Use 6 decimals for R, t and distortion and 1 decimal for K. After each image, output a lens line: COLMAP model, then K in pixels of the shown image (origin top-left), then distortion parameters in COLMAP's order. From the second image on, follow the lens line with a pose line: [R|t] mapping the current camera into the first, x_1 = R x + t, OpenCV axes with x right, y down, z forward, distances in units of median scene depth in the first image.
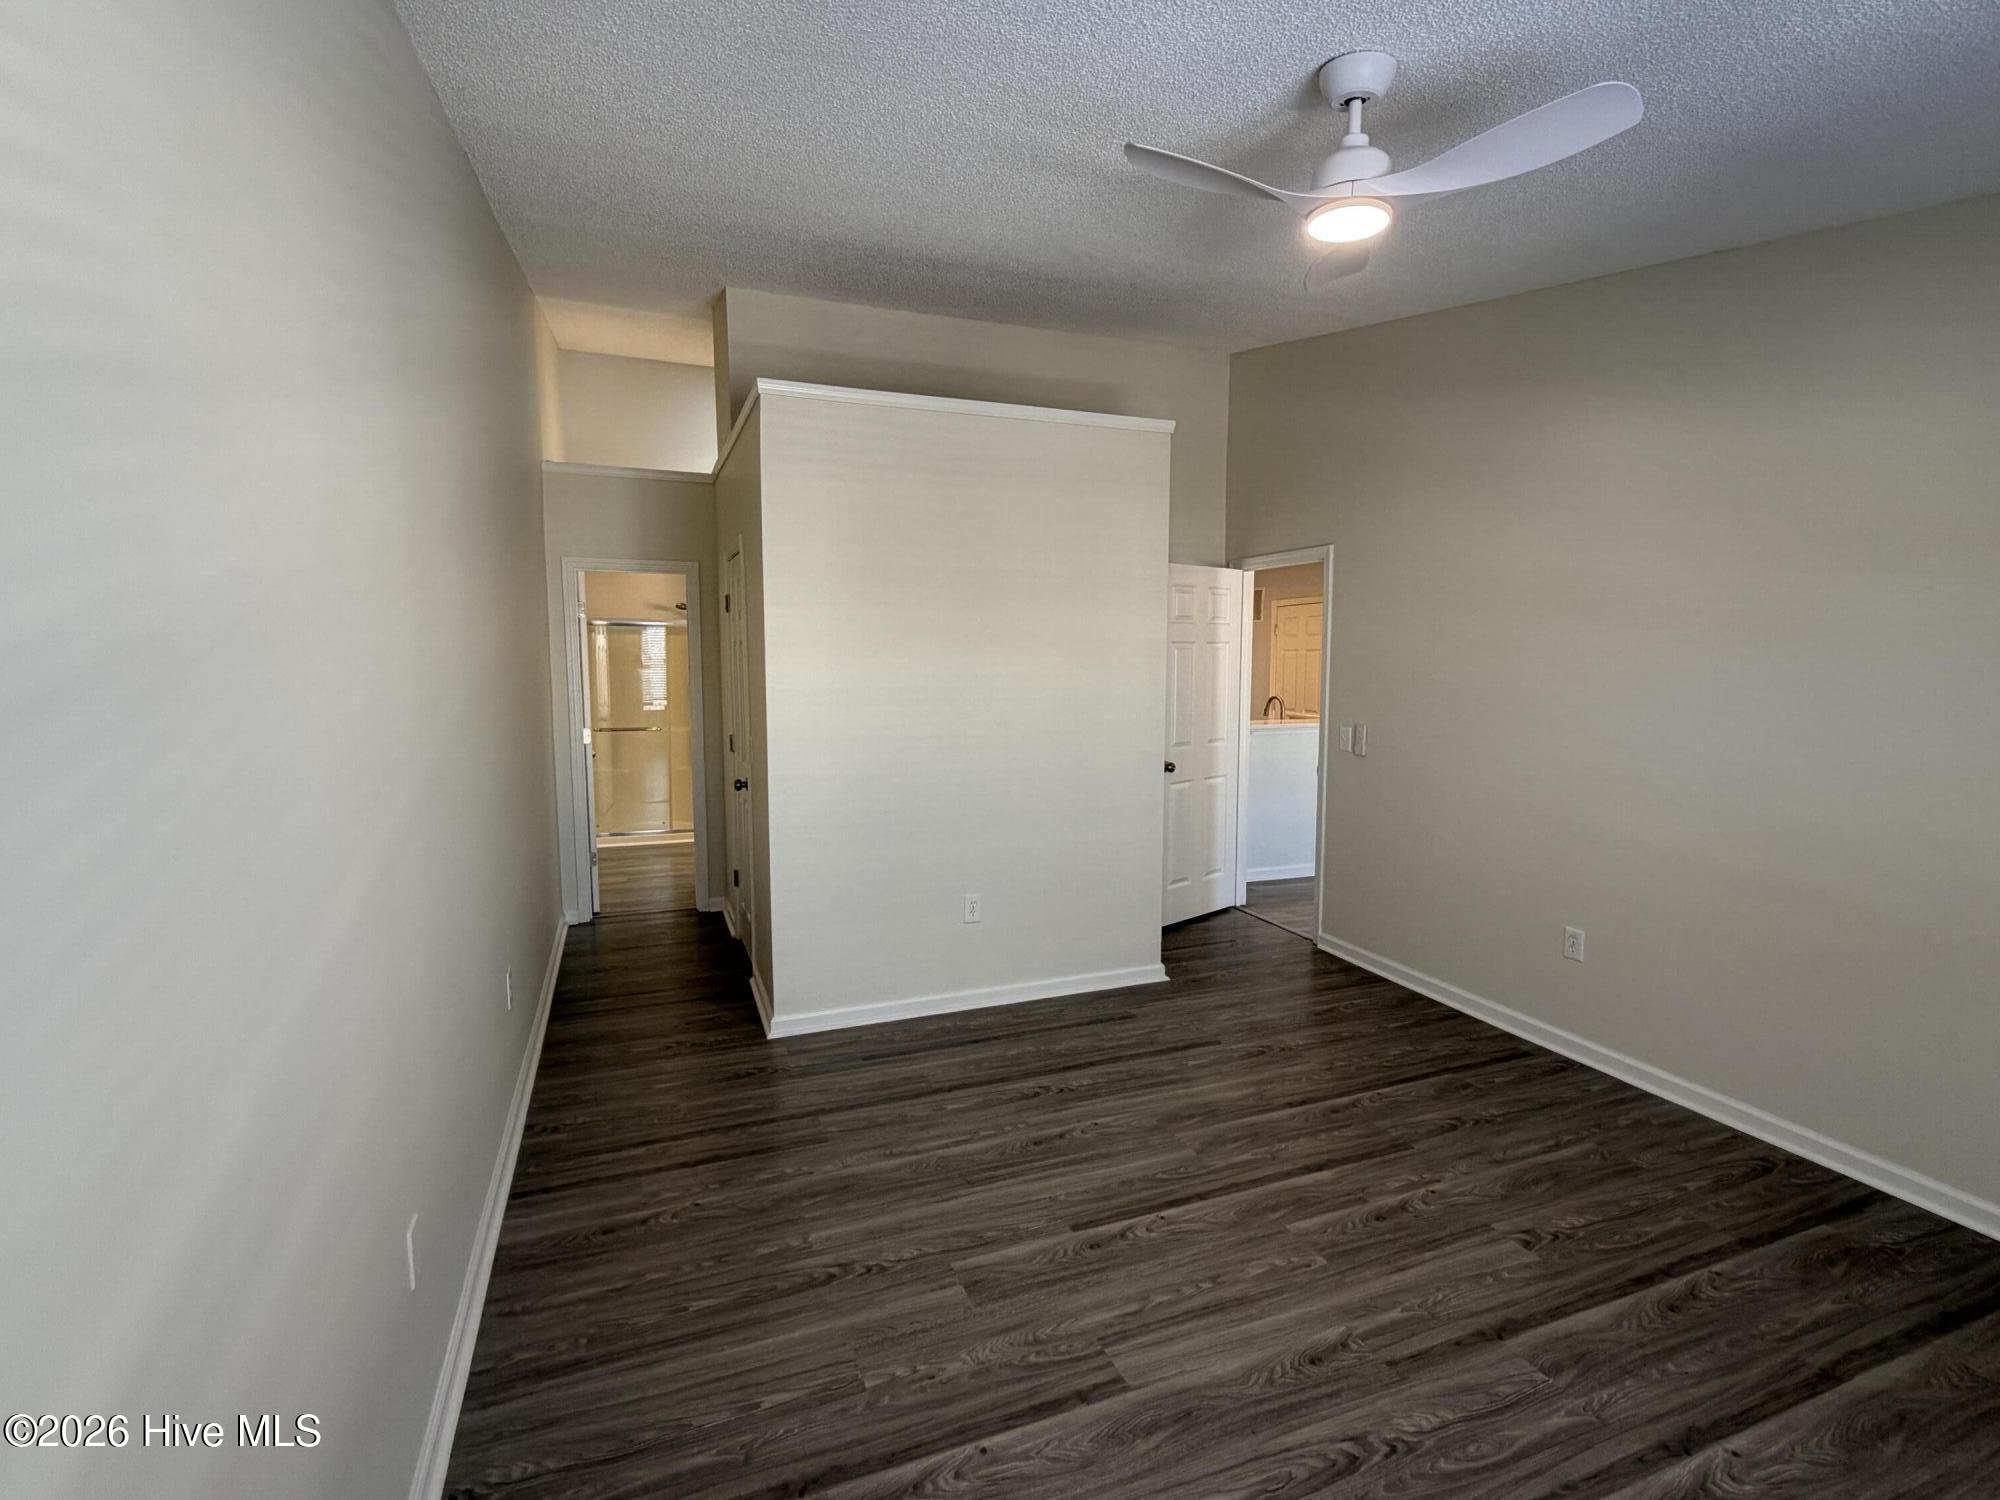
lens RADIAL K [[937.4, 0, 1000.0], [0, 937.4, 750.0], [0, 0, 1]] dist [-0.003002, -0.000684]
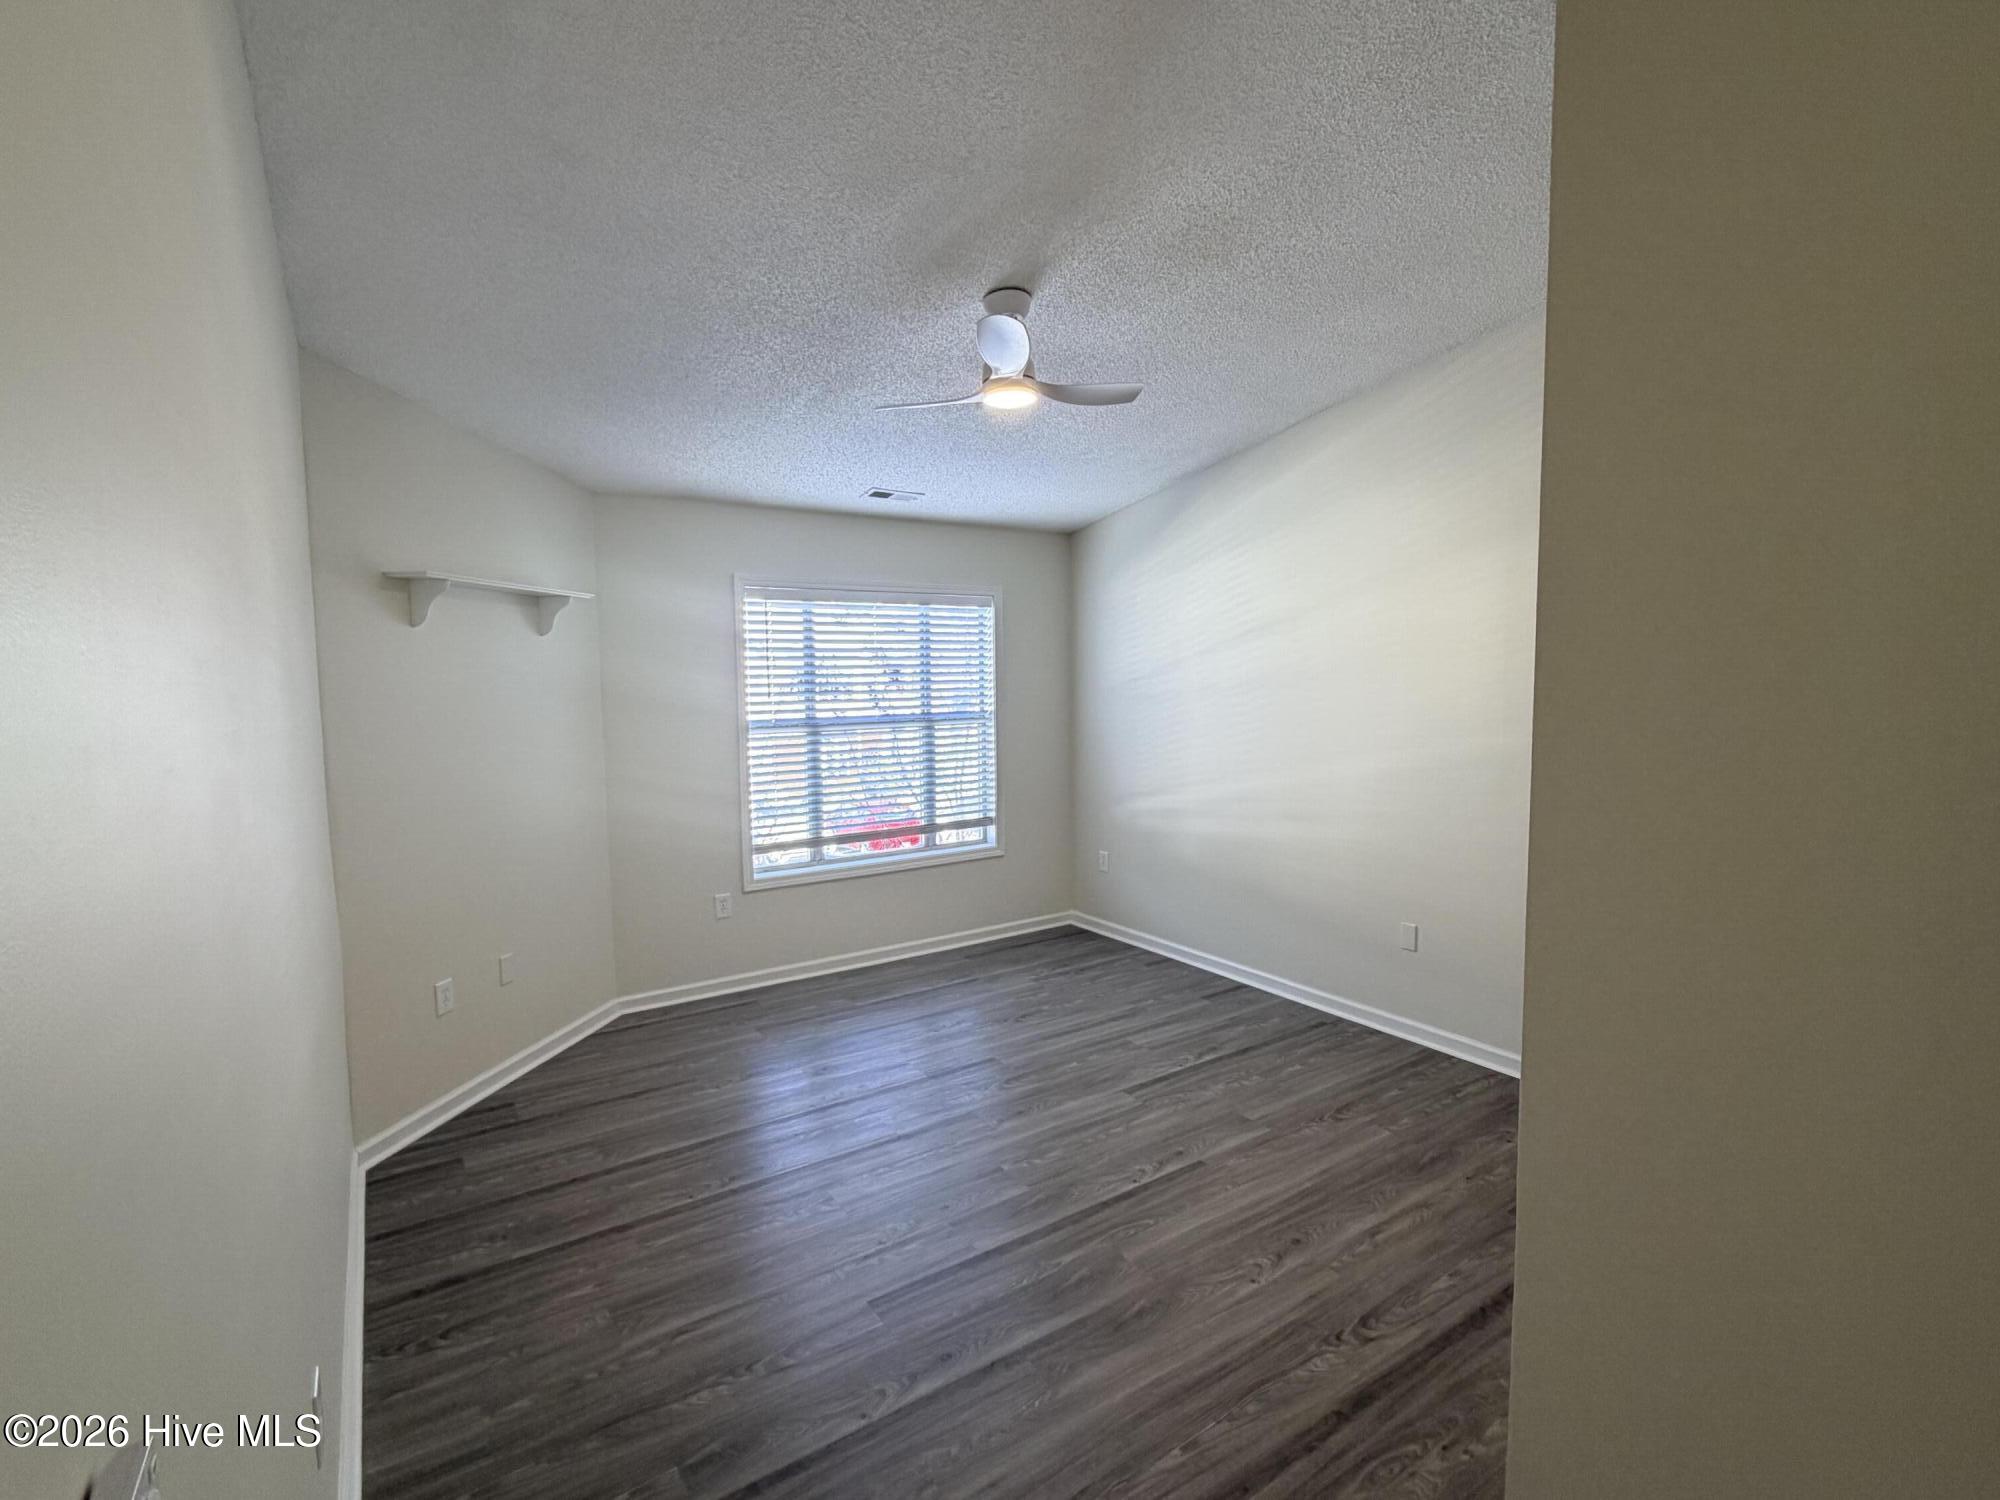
lens RADIAL K [[937.4, 0, 1000.0], [0, 937.4, 750.0], [0, 0, 1]] dist [-0.003002, -0.000684]
pose [[-0.977035, 0.032851, -0.210532, 0.560995], [-0.004754, 0.984437, 0.175674, -0.216409], [0.213027, 0.172640, -0.961673, 1.990653]]
